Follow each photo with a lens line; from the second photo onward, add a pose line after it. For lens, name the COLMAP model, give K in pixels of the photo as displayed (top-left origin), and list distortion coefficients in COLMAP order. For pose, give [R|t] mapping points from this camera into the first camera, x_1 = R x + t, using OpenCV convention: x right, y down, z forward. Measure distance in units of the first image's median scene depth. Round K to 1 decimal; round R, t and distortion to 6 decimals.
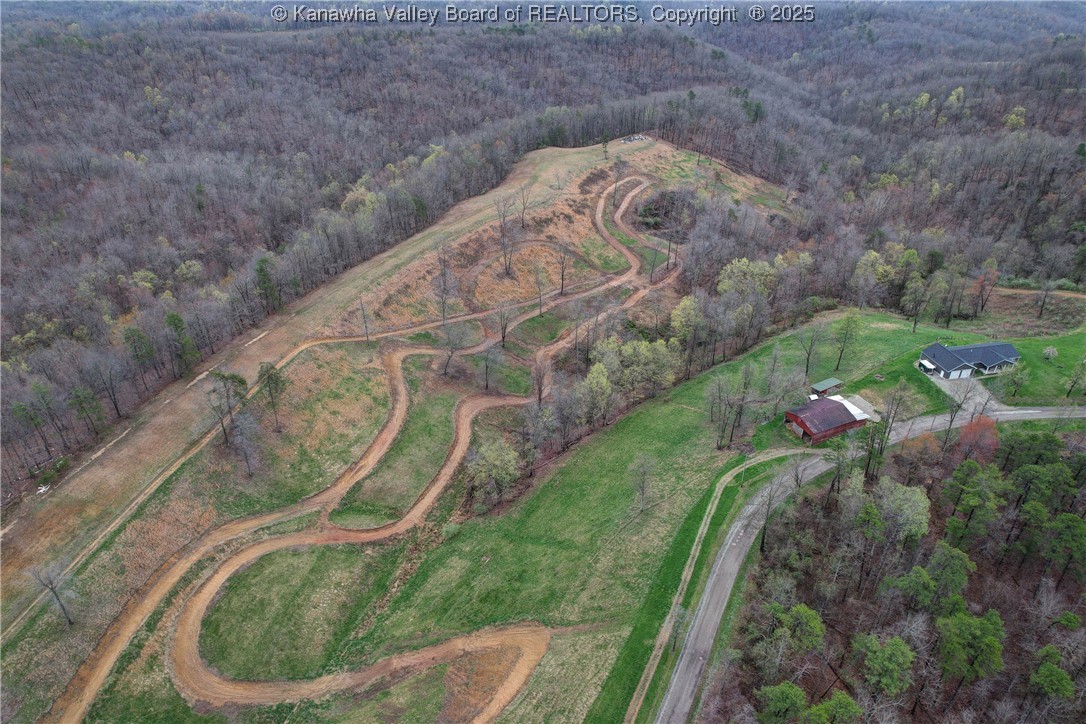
lens RADIAL K [[658.9, 0, 543.0], [0, 658.9, 362.0], [0, 0, 1]] dist [-0.066827, 0.045675]
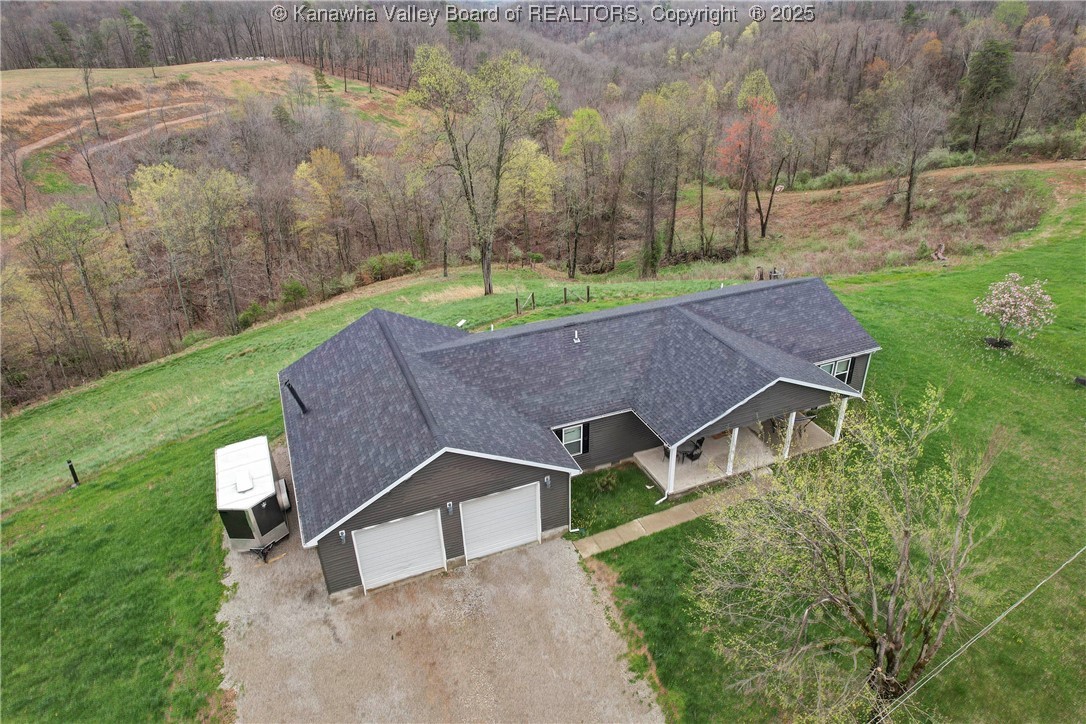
lens RADIAL K [[658.9, 0, 543.0], [0, 658.9, 362.0], [0, 0, 1]] dist [-0.066827, 0.045675]
pose [[0.978921, -0.090851, 0.182922, 0.560094], [0.099212, 0.994376, -0.037071, -0.004850], [-0.178525, 0.054438, 0.982428, 0.763798]]
